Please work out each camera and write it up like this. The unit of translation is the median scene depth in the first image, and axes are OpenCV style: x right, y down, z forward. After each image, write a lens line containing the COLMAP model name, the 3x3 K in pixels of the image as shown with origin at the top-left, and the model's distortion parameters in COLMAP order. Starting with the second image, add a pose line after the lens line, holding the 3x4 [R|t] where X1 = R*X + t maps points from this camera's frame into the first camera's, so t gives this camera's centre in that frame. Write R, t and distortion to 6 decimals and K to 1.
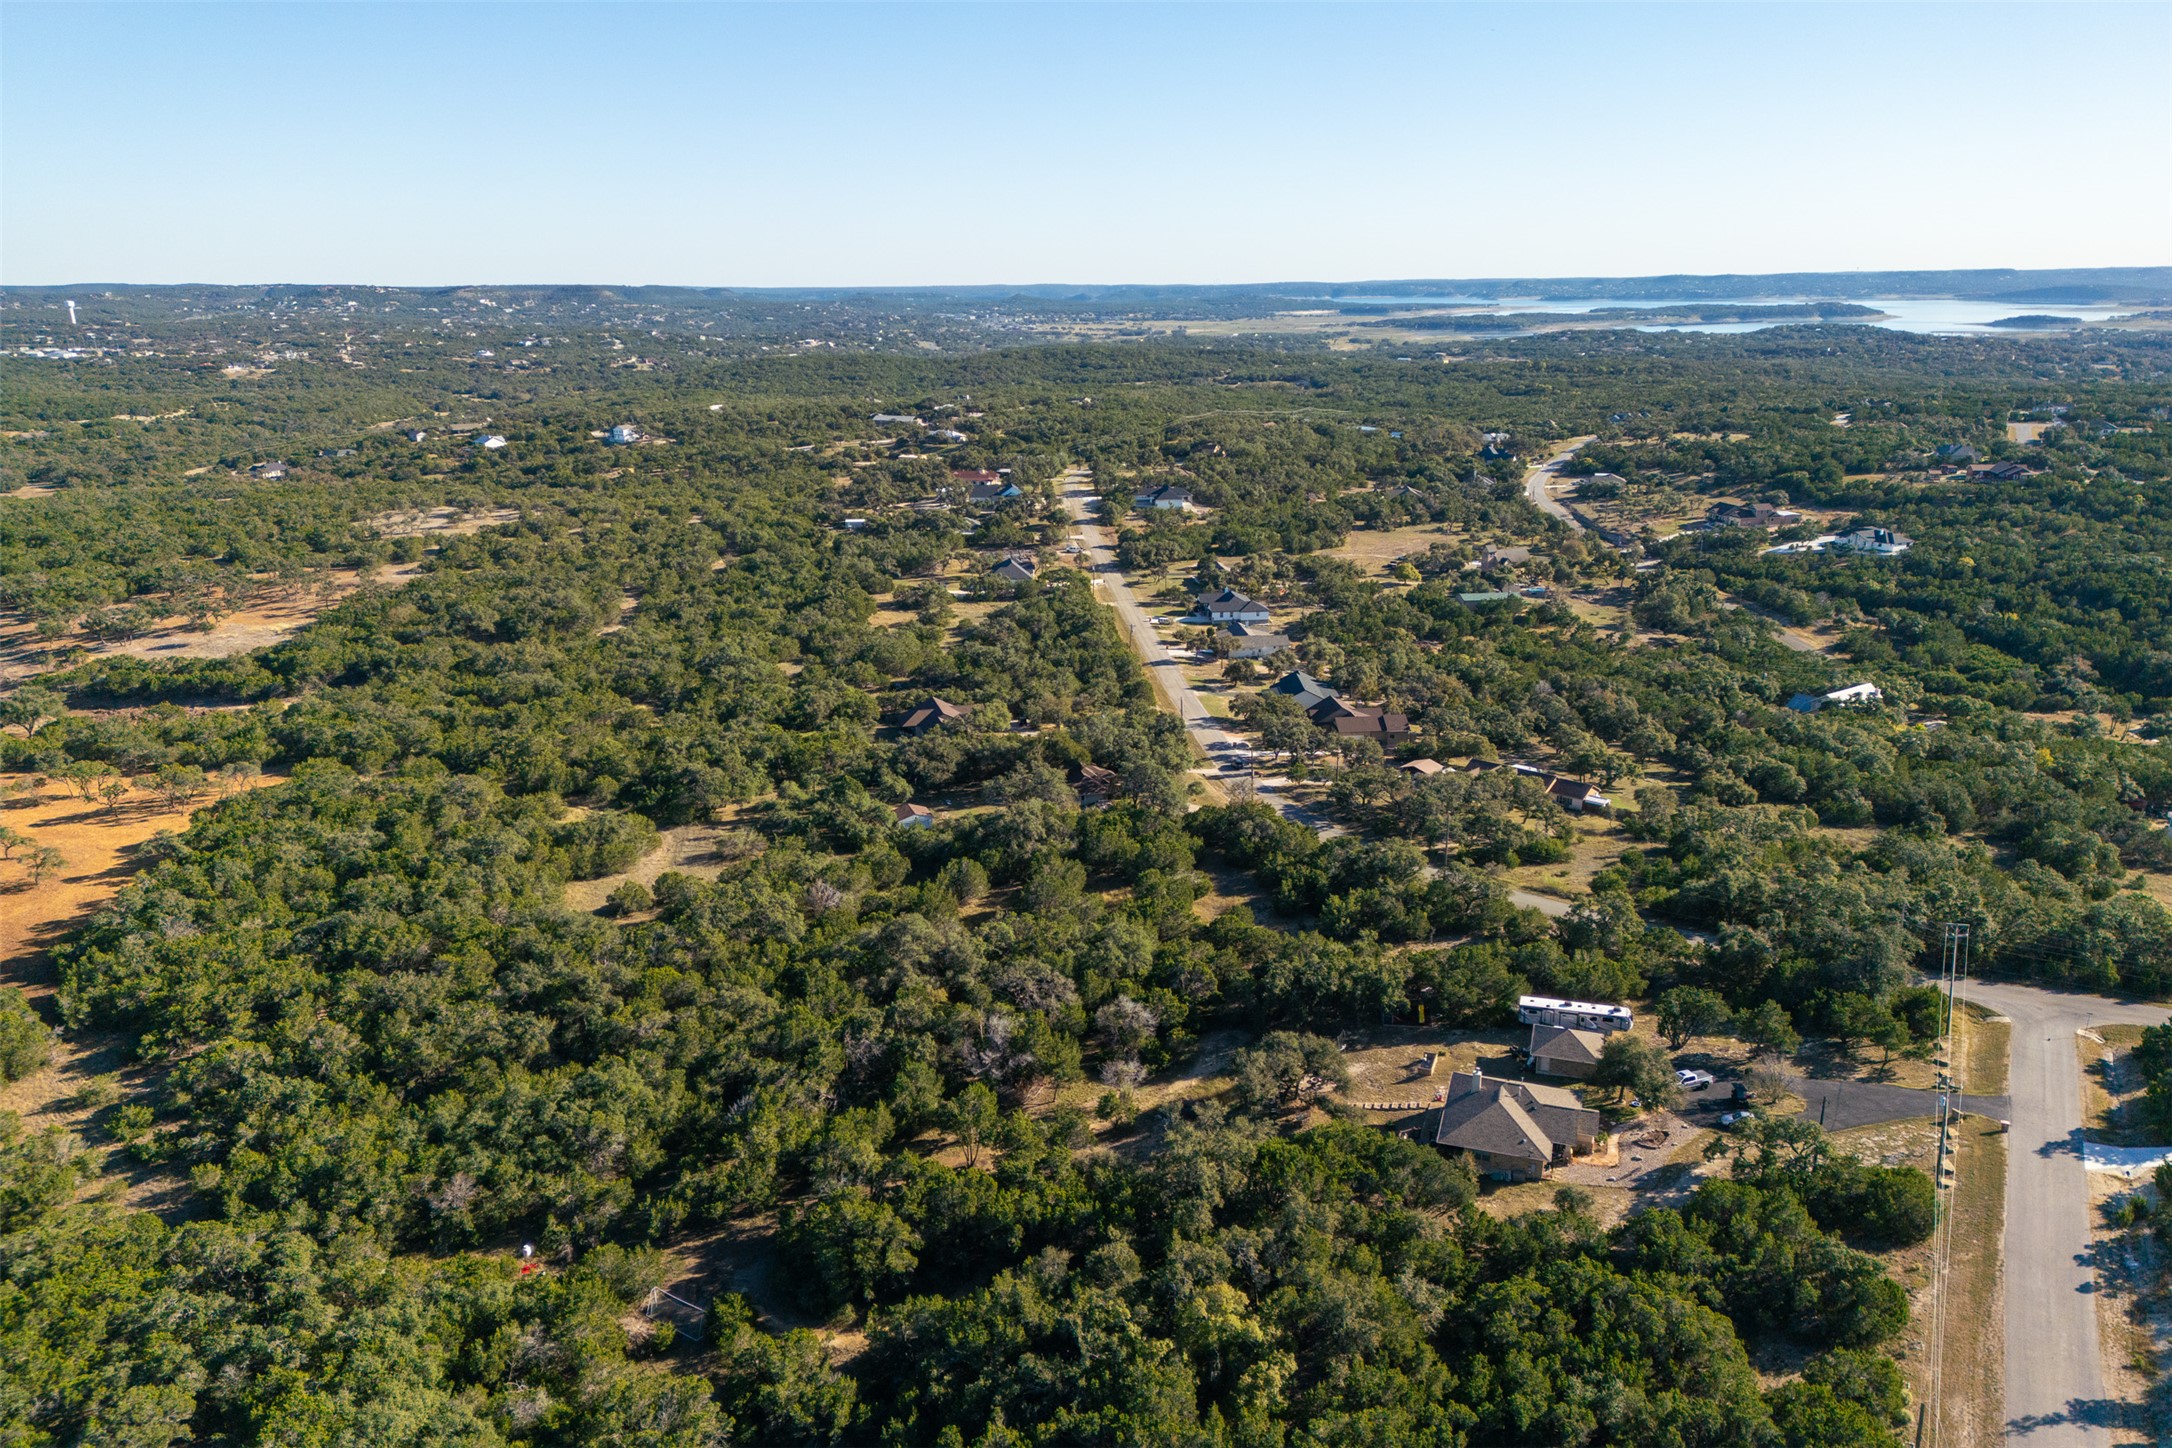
lens RADIAL K [[1487.0, 0, 1091.4], [0, 1487.0, 798.1], [0, 0, 1]] dist [0.084919, -0.077024]
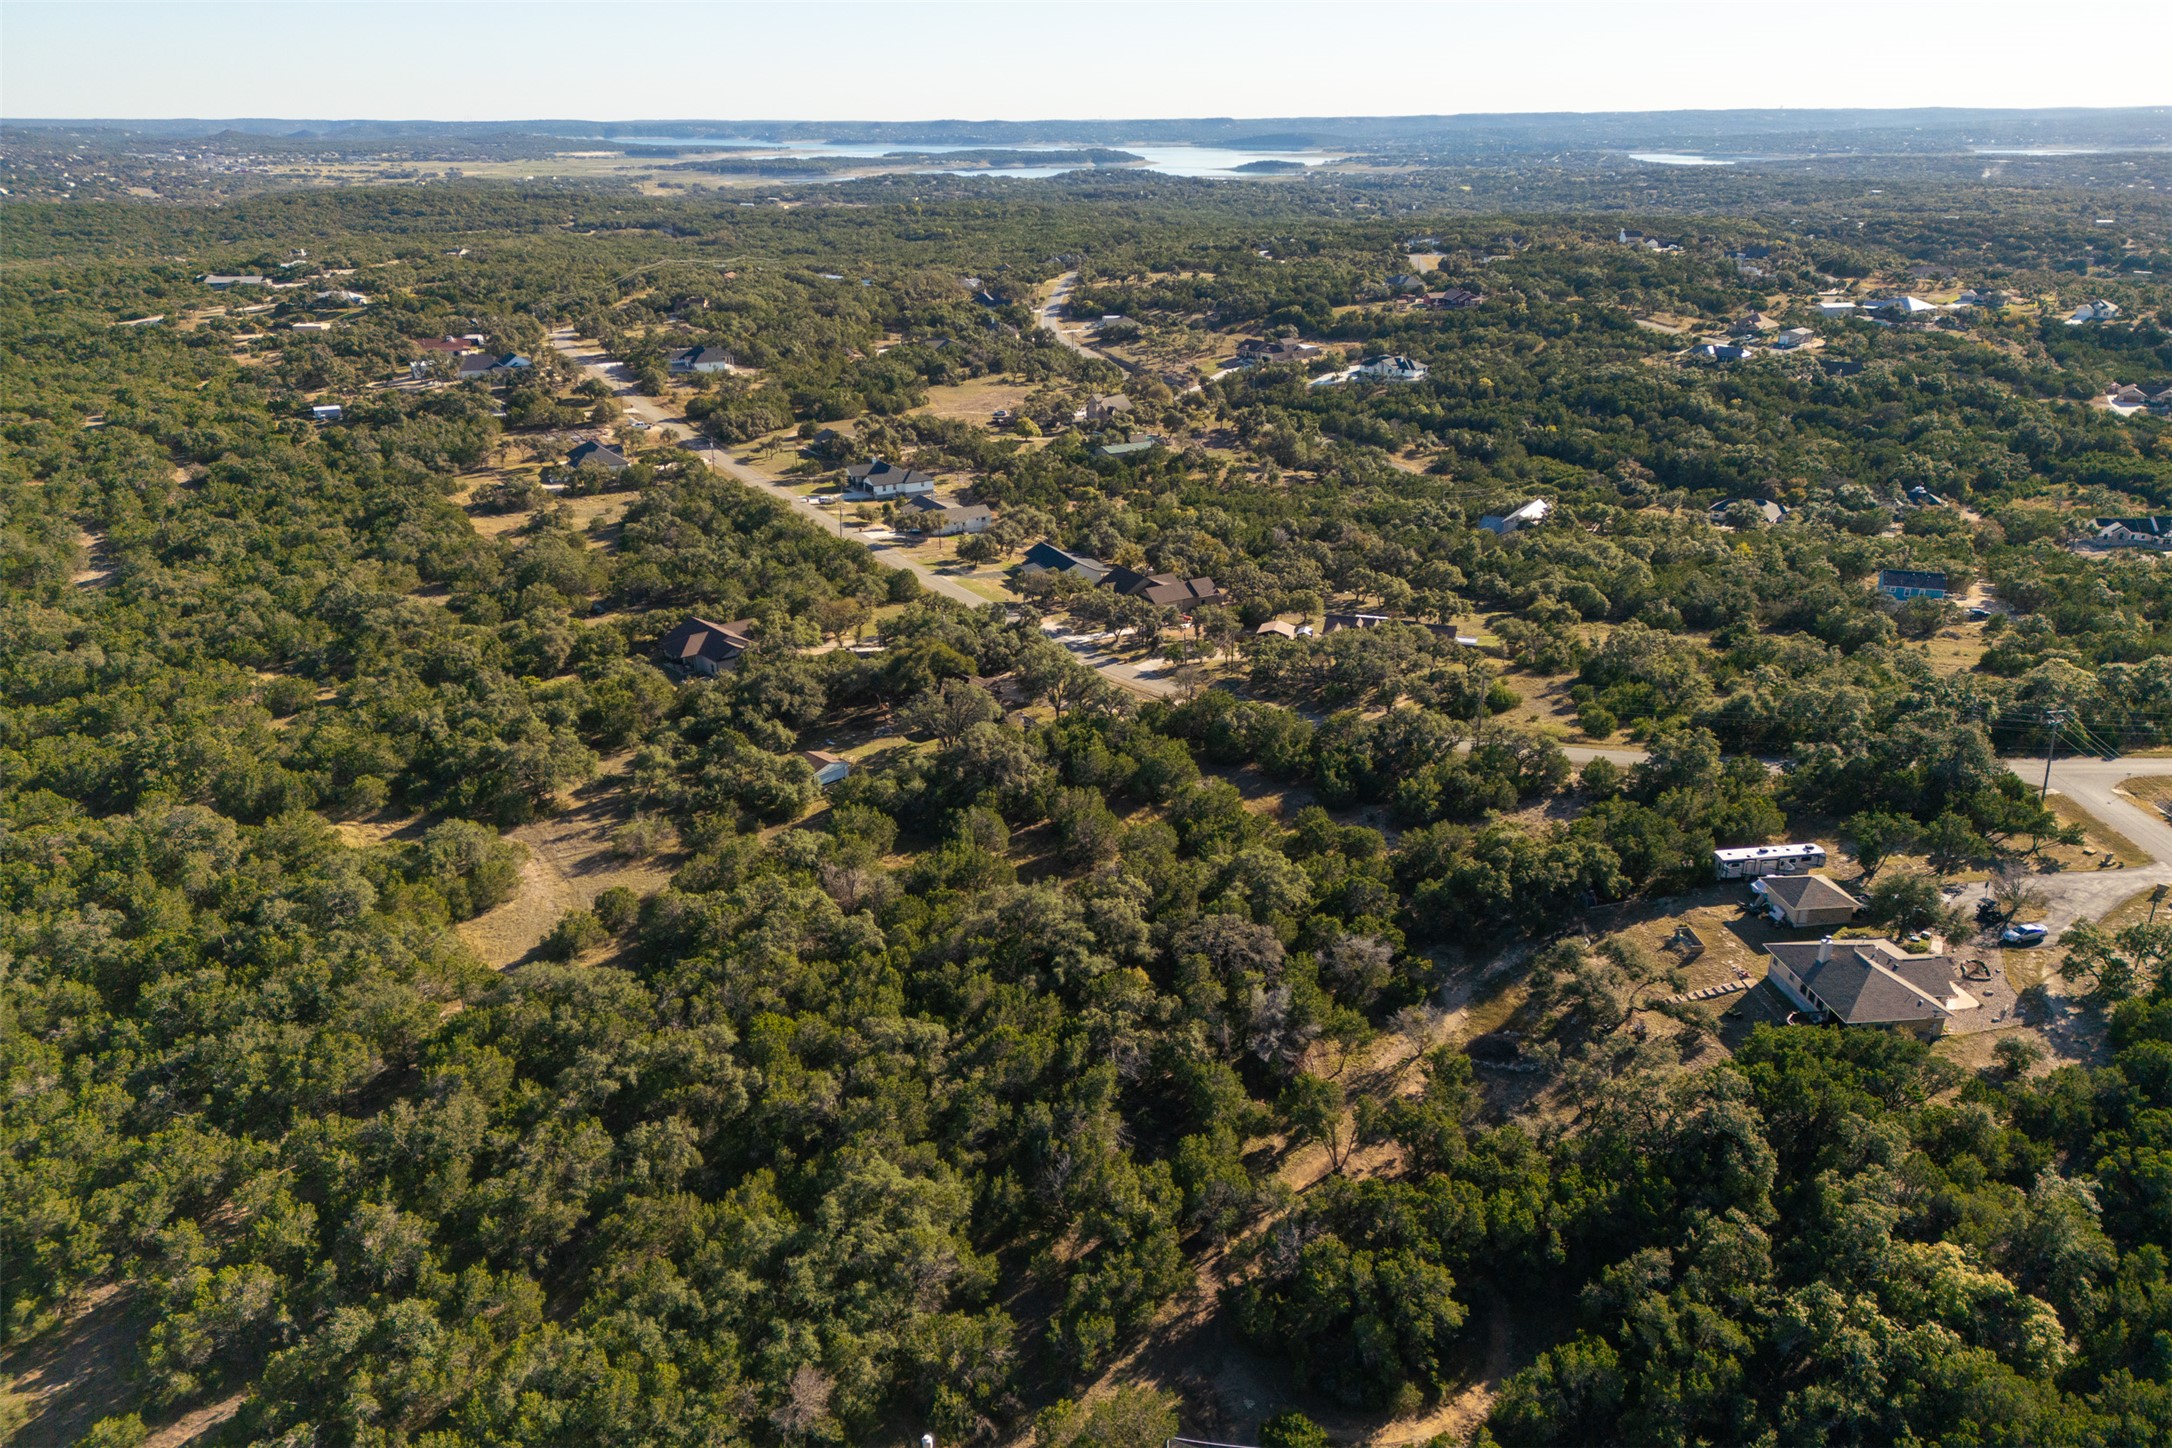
lens RADIAL K [[1487.0, 0, 1091.4], [0, 1487.0, 798.1], [0, 0, 1]] dist [0.084919, -0.077024]
pose [[0.910393, -0.167259, 0.378430, -0.139350], [0.132464, 0.984331, 0.116385, -0.021393], [-0.391967, -0.055828, 0.918284, 0.084496]]
